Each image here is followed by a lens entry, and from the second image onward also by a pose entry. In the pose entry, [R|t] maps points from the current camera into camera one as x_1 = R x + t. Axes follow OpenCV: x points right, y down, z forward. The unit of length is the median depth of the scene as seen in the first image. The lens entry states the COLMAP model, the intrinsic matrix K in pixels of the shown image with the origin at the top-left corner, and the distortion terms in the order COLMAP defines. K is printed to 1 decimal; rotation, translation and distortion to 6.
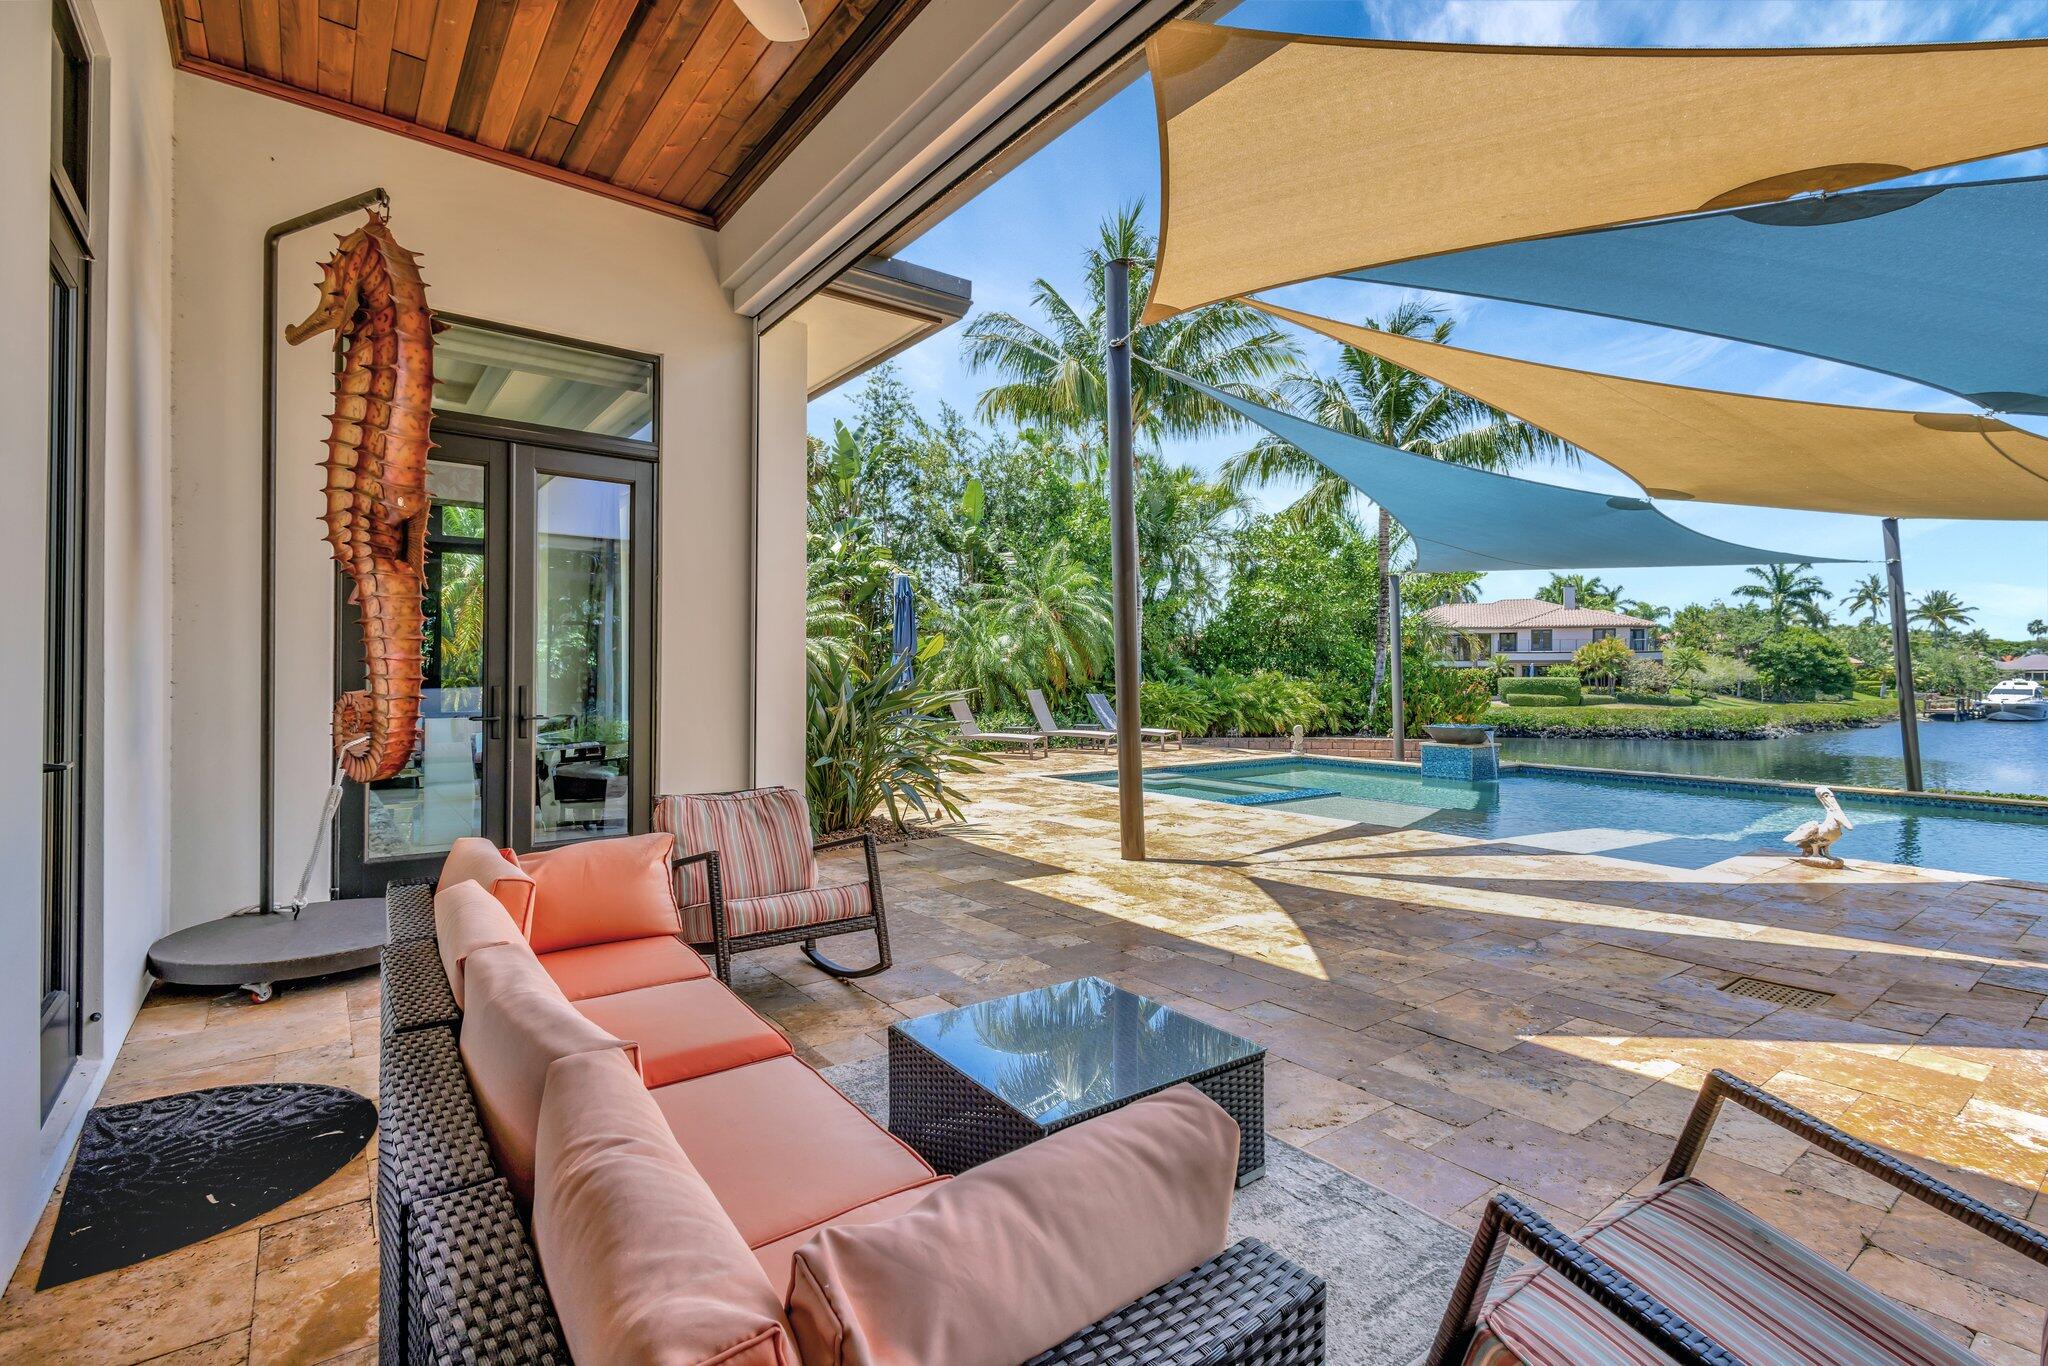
lens RADIAL K [[922.8, 0, 1025.9], [0, 922.8, 678.1], [0, 0, 1]] dist [0.004012, -0.000016]
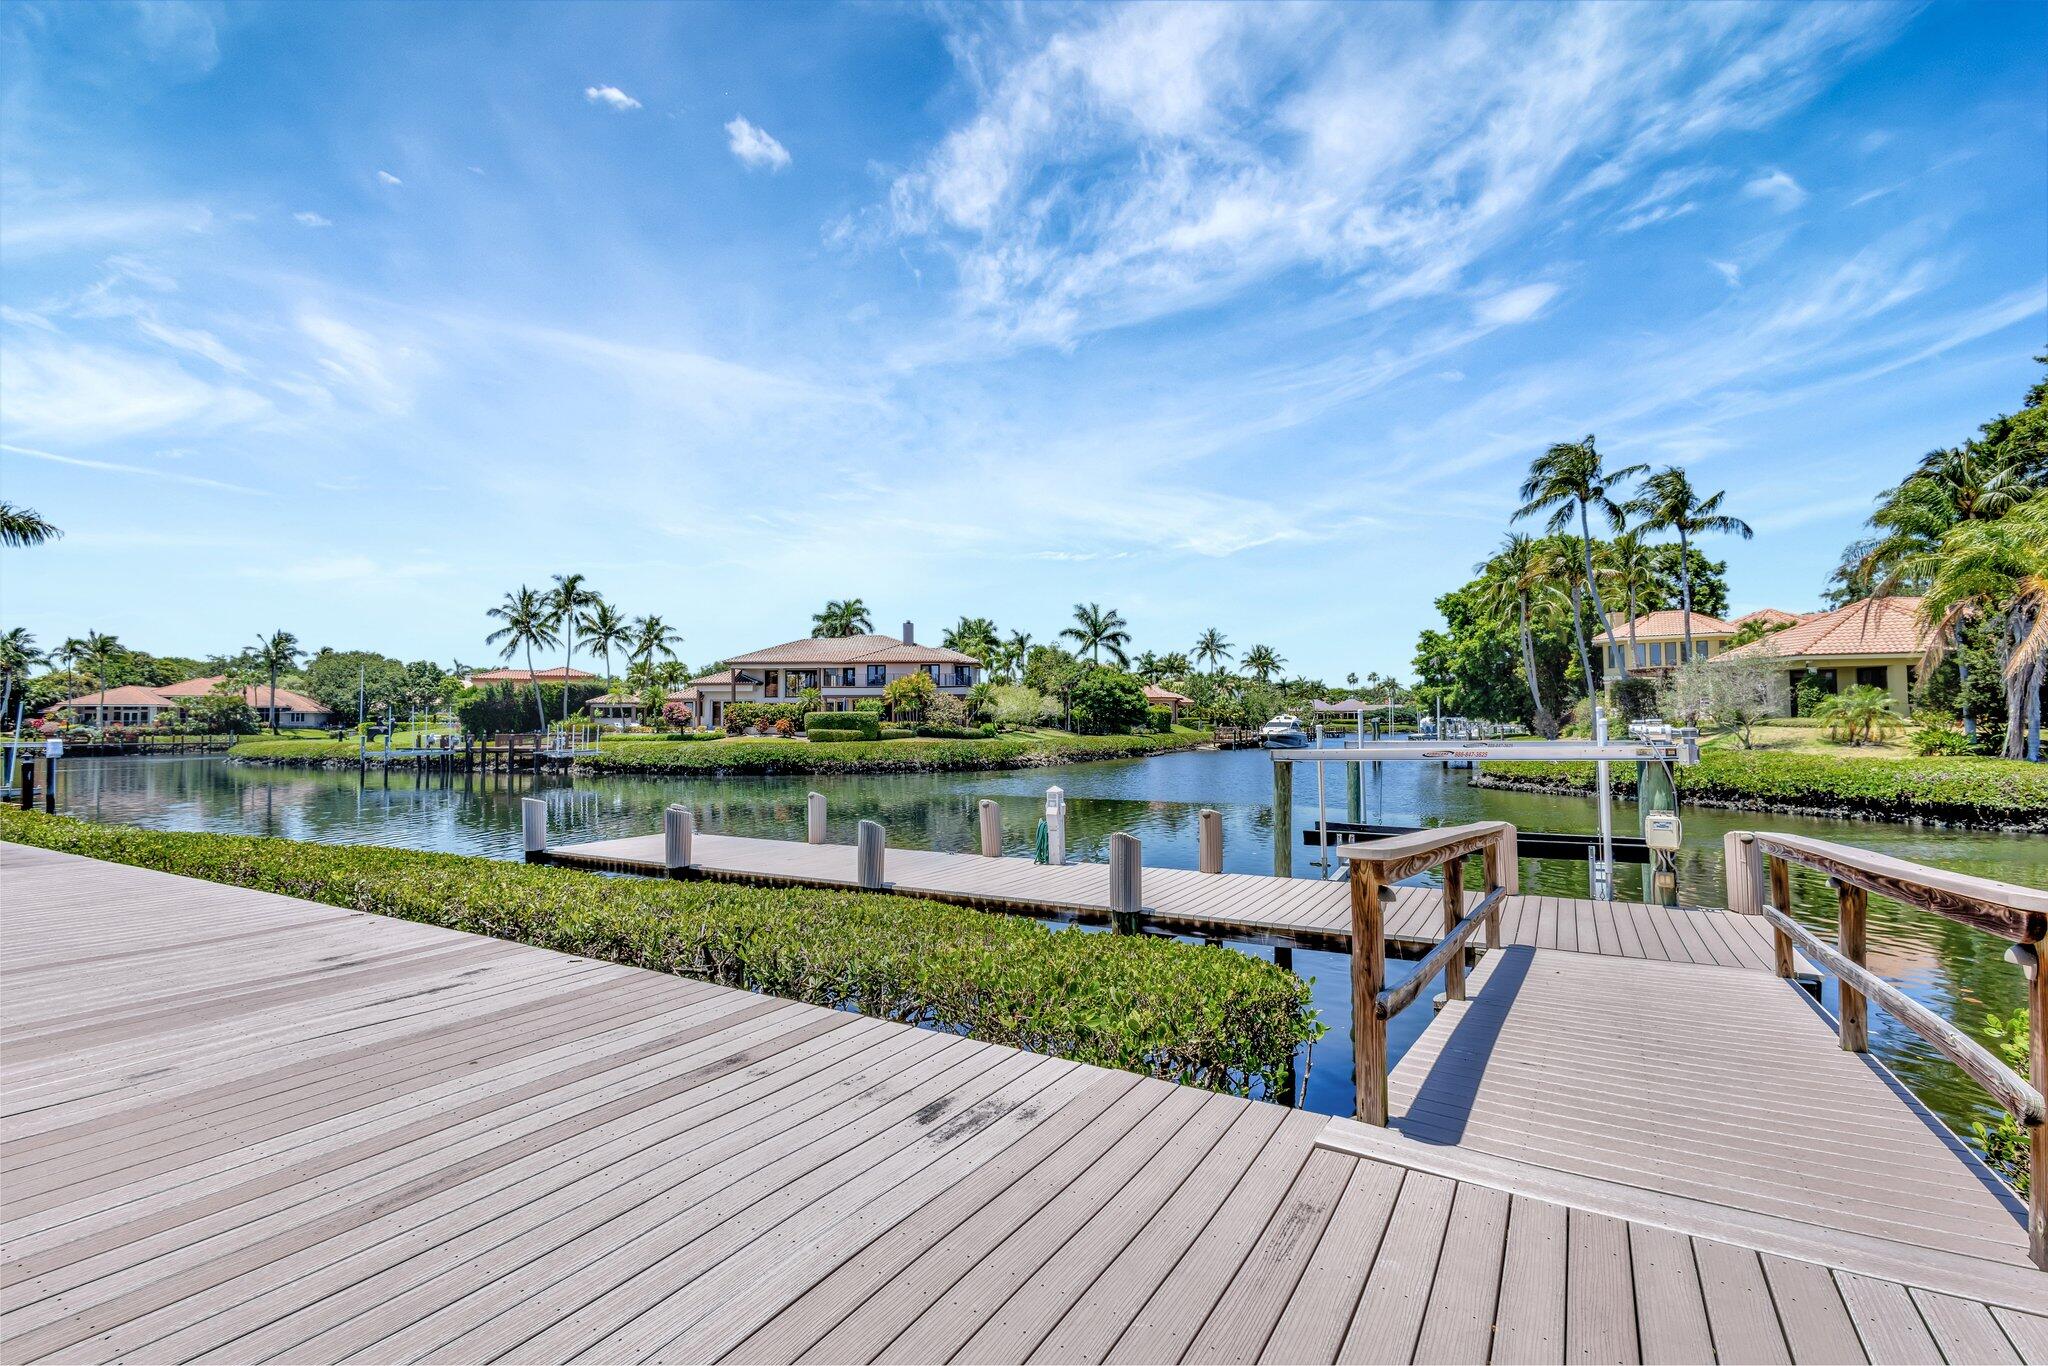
lens RADIAL K [[922.8, 0, 1025.9], [0, 922.8, 678.1], [0, 0, 1]] dist [0.004012, -0.000016]
pose [[0.904051, 0.012441, 0.427243, 0.309049], [0.009505, 0.998744, -0.049195, 0.013065], [-0.427318, 0.048536, 0.902798, 0.043119]]
